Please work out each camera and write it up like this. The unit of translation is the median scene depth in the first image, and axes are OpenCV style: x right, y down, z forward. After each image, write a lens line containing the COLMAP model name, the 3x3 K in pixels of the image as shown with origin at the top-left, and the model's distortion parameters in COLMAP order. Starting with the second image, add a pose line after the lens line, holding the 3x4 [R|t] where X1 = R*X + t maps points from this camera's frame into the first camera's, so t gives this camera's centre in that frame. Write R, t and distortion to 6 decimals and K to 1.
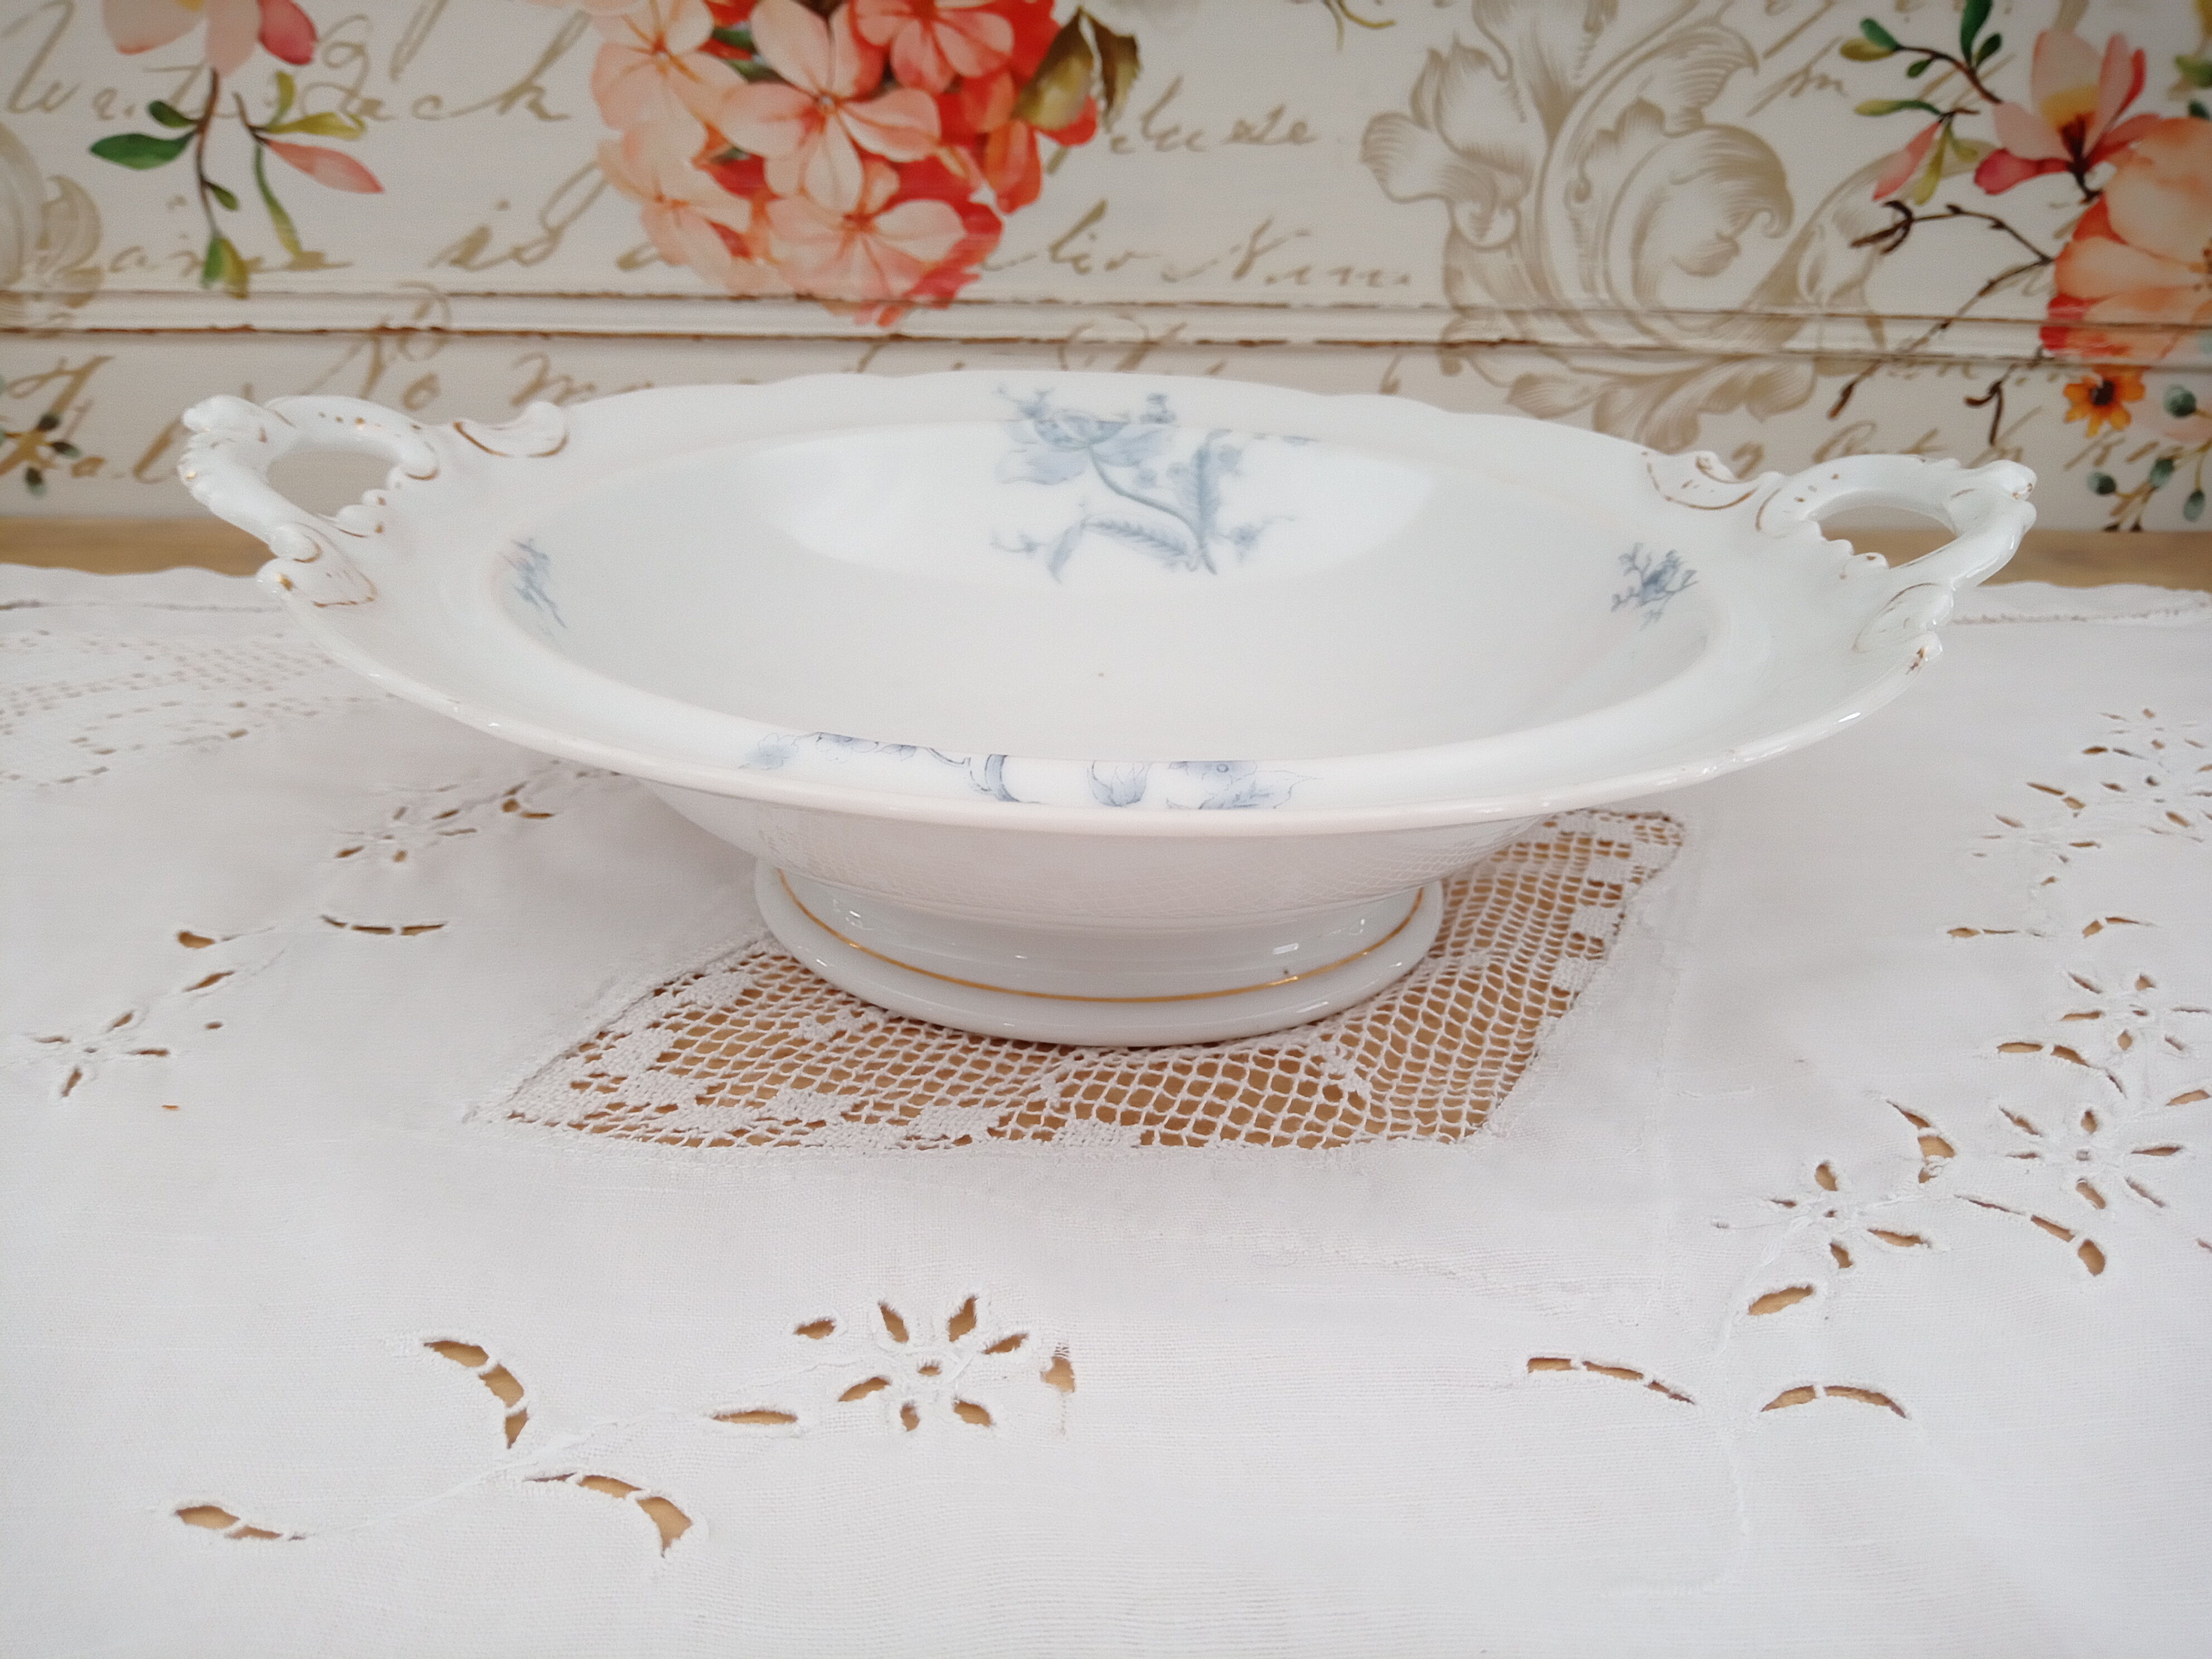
lens RADIAL K [[1823.2, 0, 1086.4], [0, 1823.2, 847.7], [0, 0, 1]] dist [0.005714, -0.060019]
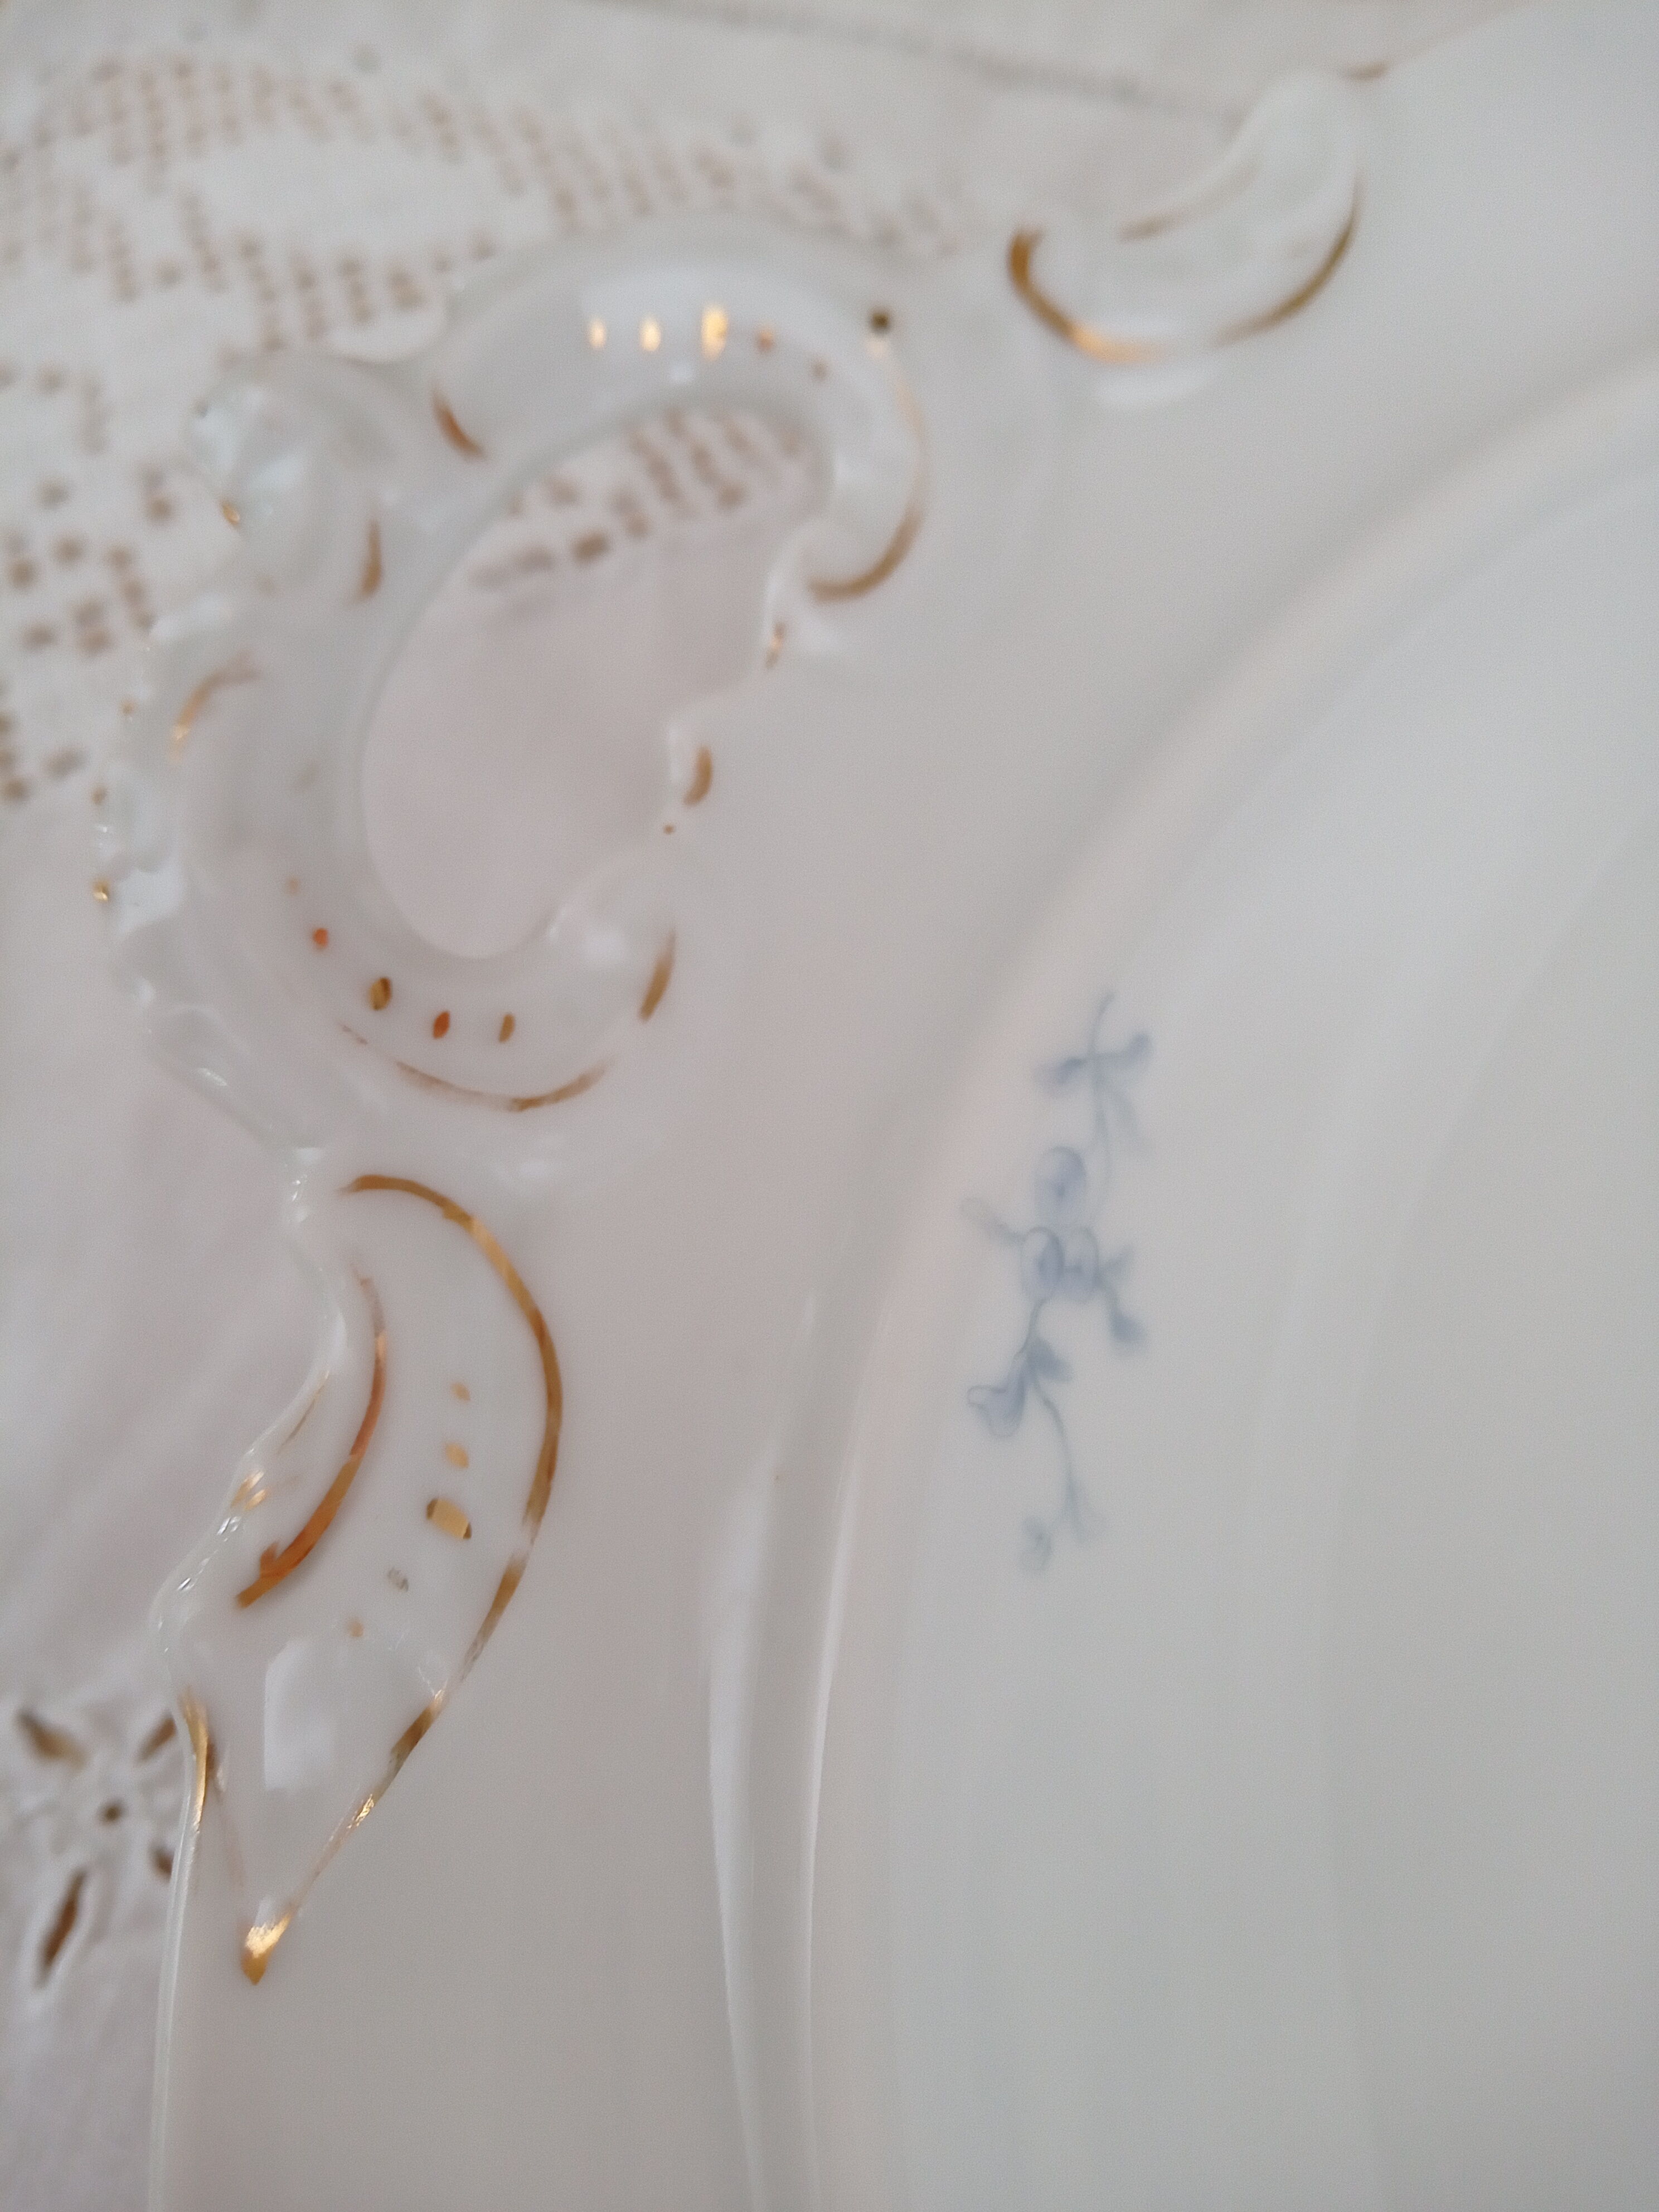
lens RADIAL K [[1868.6, 0, 807.5], [0, 1868.6, 1101.0], [0, 0, 1]] dist [-0.018463, -0.024491]
pose [[0.870898, 0.365656, -0.328379, -0.184540], [-0.069201, 0.752744, 0.654666, -0.285415], [0.486568, -0.547423, 0.680867, 0.578873]]
